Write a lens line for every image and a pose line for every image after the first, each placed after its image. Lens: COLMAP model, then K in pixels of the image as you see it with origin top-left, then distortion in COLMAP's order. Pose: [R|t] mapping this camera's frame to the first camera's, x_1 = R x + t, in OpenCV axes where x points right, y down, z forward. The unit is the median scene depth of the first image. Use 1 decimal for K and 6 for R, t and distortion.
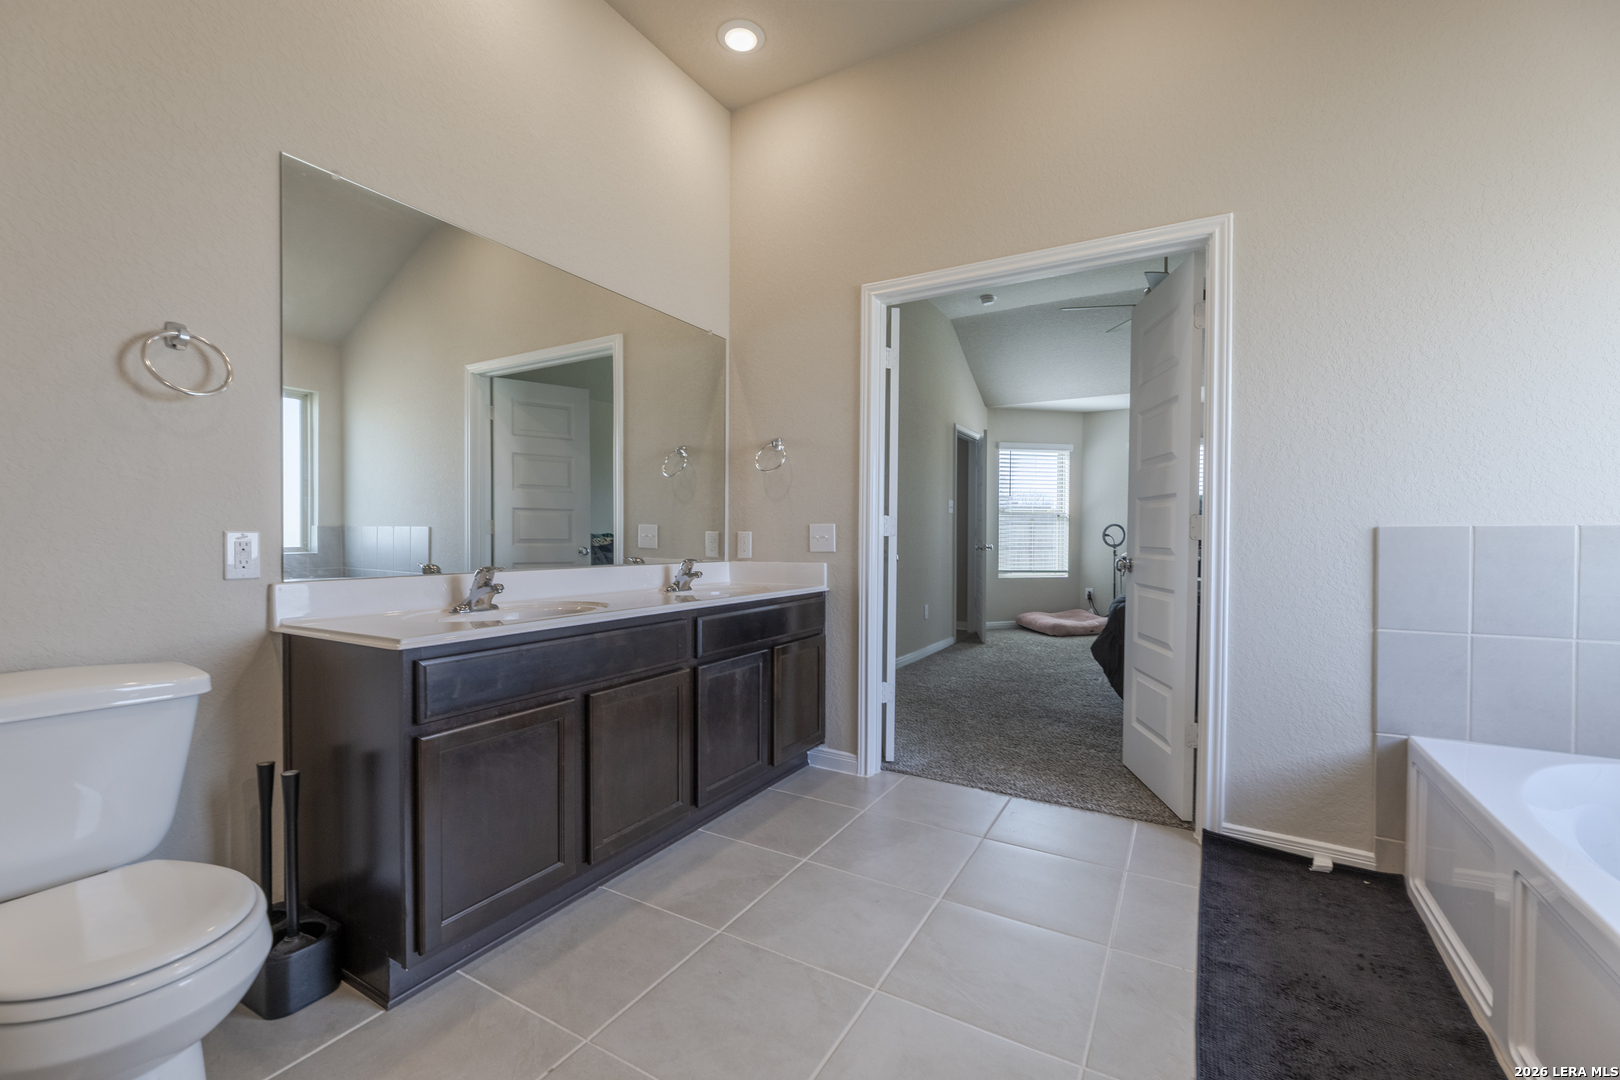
lens RADIAL K [[680.8, 0, 812.1], [0, 680.8, 533.5], [0, 0, 1]] dist [0.004994, 0.000685]
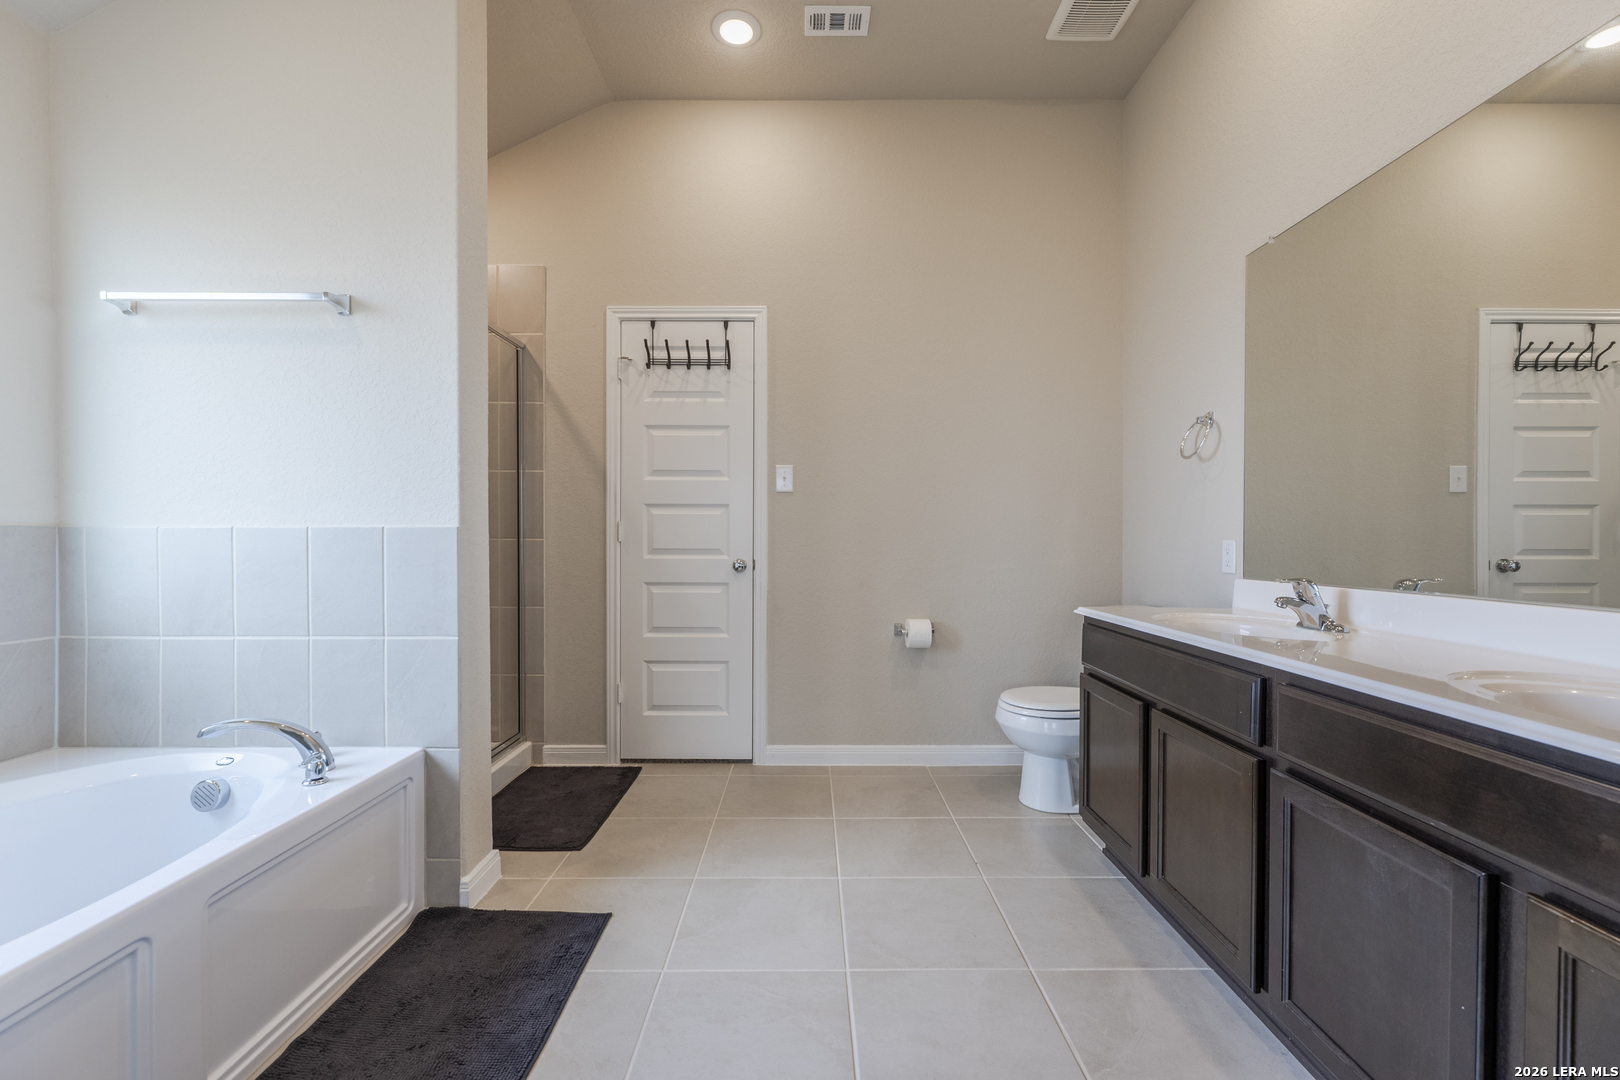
lens RADIAL K [[680.8, 0, 810.6], [0, 680.8, 552.2], [0, 0, 1]] dist [0.004994, 0.000685]
pose [[-0.870224, 0.005361, -0.492628, 0.604995], [-0.001714, 0.999902, 0.013909, 0.003797], [0.492654, 0.012948, -0.870129, 1.725165]]
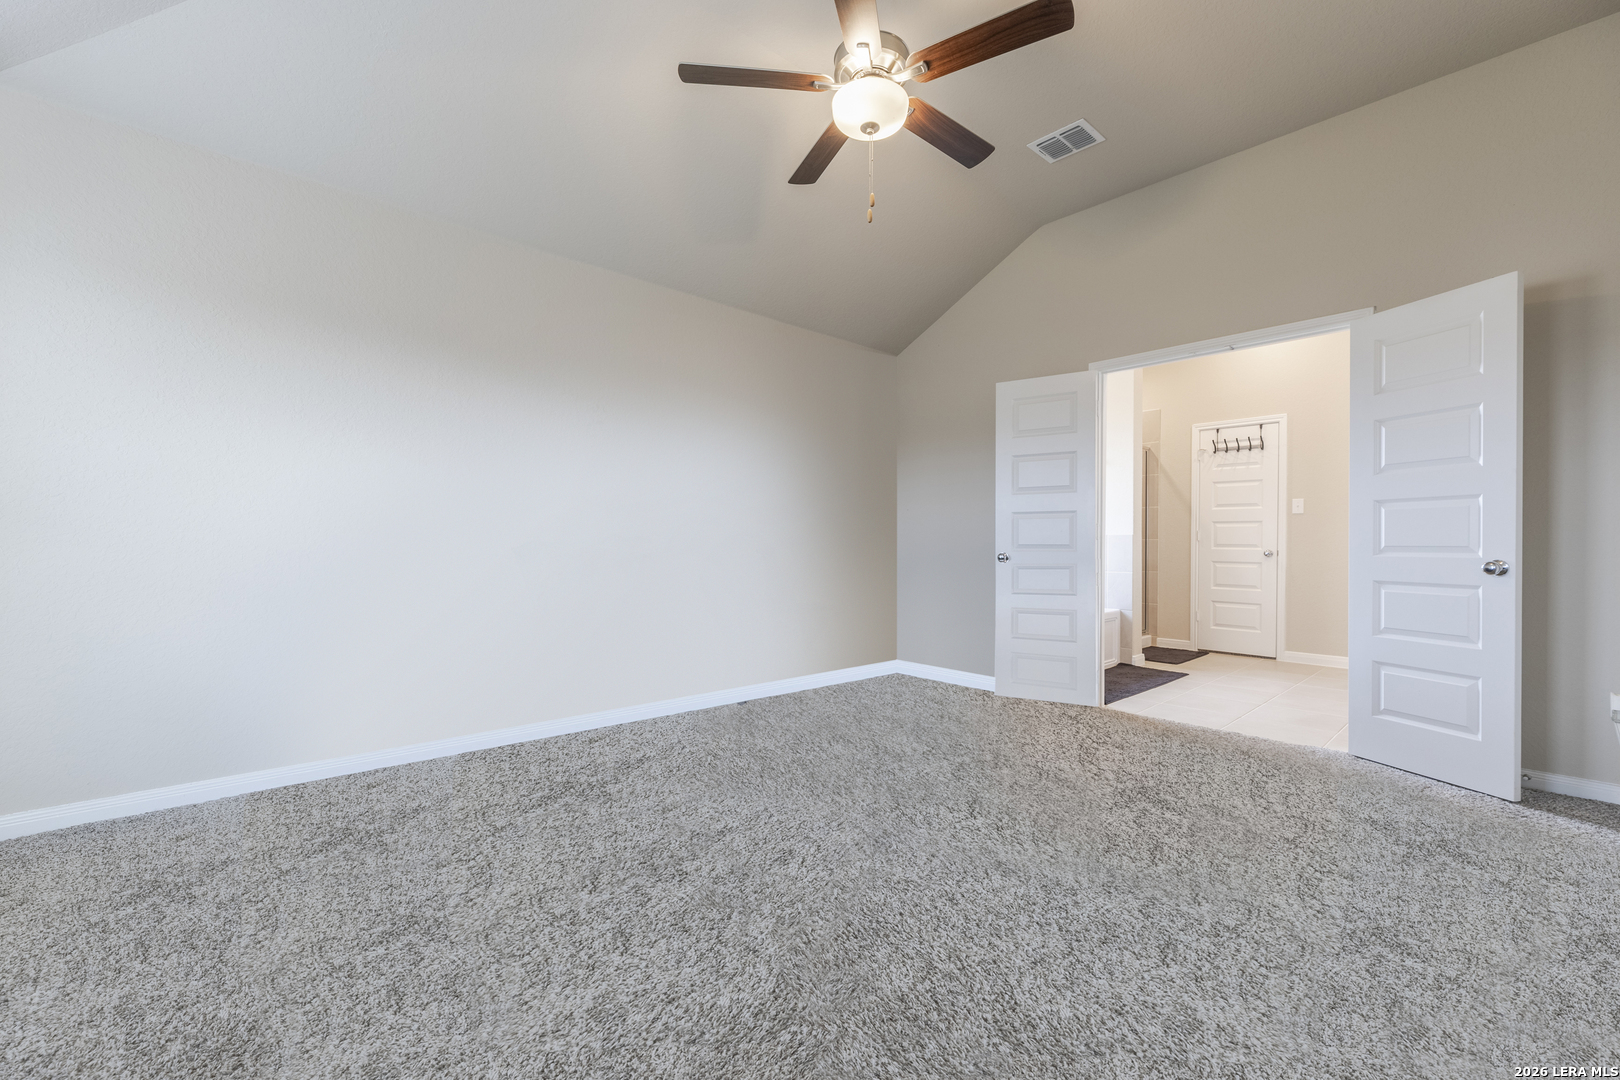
lens RADIAL K [[680.8, 0, 806.1], [0, 680.8, 543.7], [0, 0, 1]] dist [0.004994, 0.000685]
pose [[-0.951447, -0.002962, 0.307797, 1.052133], [-0.000146, 0.999958, 0.009173, -0.015742], [-0.307811, 0.008682, -0.951408, 4.147874]]
